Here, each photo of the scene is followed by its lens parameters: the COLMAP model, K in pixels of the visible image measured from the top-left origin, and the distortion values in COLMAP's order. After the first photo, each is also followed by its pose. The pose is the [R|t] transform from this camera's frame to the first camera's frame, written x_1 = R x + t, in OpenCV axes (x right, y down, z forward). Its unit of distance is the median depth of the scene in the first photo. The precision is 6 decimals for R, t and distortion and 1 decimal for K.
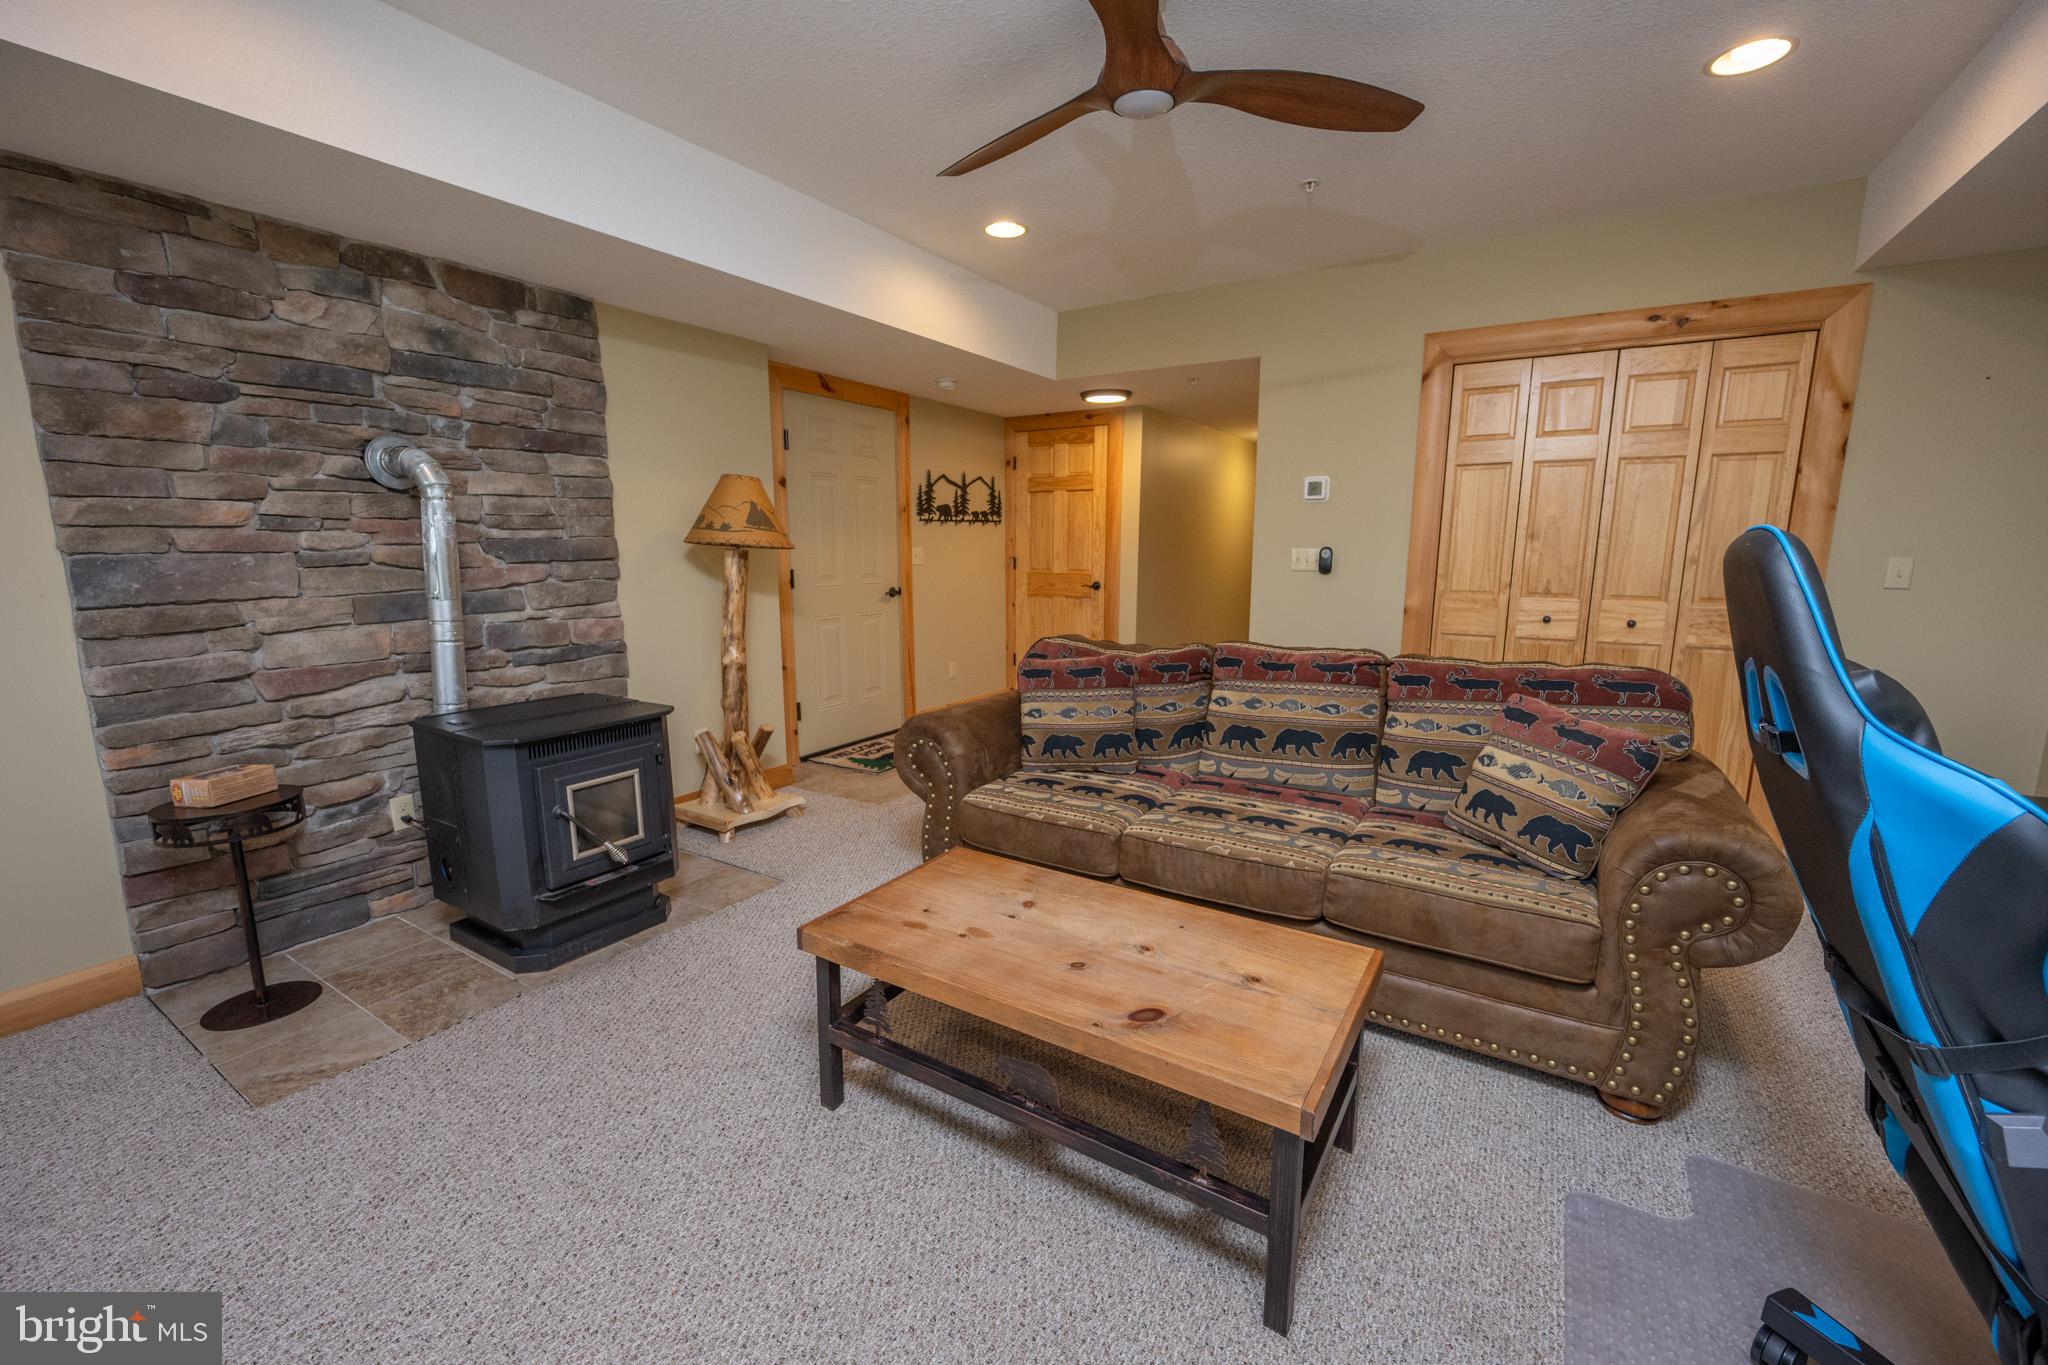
lens RADIAL K [[816.1, 0, 1036.6], [0, 816.1, 672.1], [0, 0, 1]] dist [-0.000663, 0.000497]
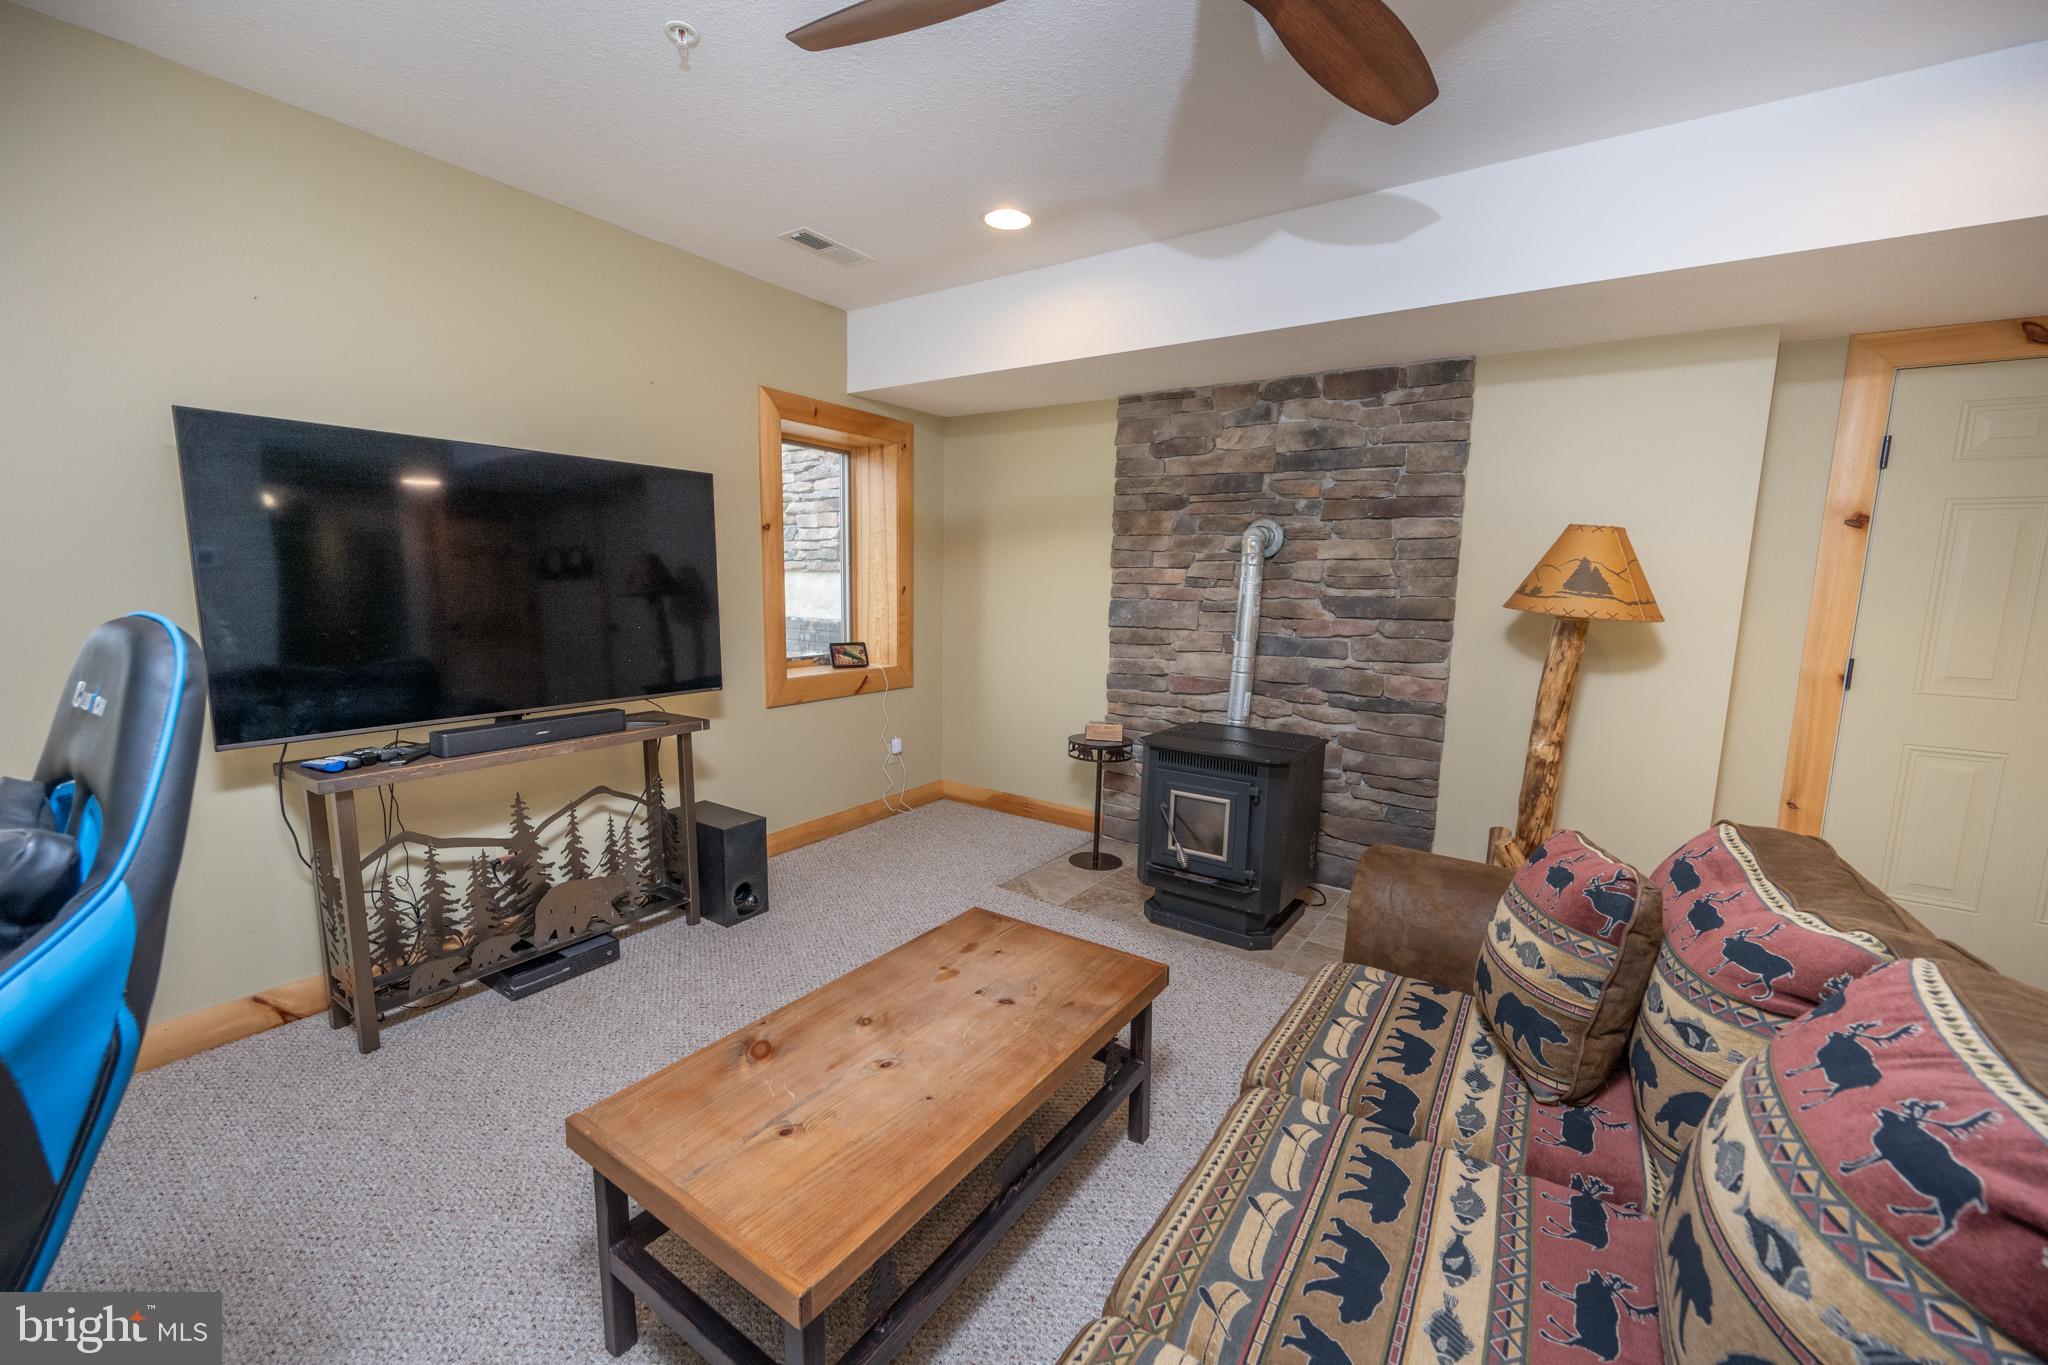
lens RADIAL K [[816.1, 0, 1022.3], [0, 816.1, 684.0], [0, 0, 1]] dist [-0.000663, 0.000497]
pose [[-0.030036, 0.133496, -0.990594, 0.582122], [-0.180279, 0.974065, 0.136734, -0.132740], [0.983157, 0.182690, -0.005191, 0.650697]]
